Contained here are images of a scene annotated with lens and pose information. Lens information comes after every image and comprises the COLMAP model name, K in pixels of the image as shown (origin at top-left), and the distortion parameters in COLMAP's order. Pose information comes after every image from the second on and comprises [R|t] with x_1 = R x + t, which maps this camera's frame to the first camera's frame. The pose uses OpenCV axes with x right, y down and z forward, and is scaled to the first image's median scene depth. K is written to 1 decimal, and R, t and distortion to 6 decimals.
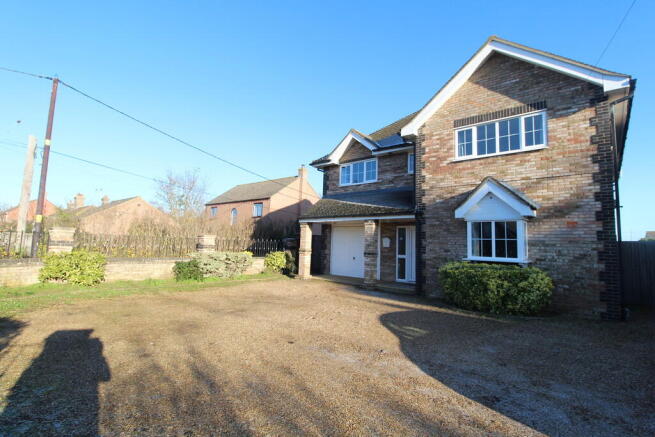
lens RADIAL K [[315.8, 0, 326.8], [0, 315.8, 209.1], [0, 0, 1]] dist [-0.002505, -0.000611]
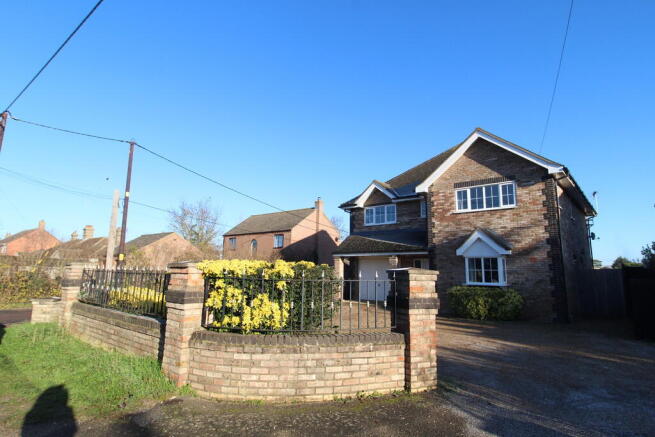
lens RADIAL K [[351.5, 0, 326.6], [0, 351.5, 210.0], [0, 0, 1]] dist [0.012400, 0.000054]
pose [[0.999862, -0.016192, 0.003645, -0.163209], [0.016381, 0.998071, -0.059875, -0.079504], [-0.002669, 0.059926, 0.998199, -0.531946]]
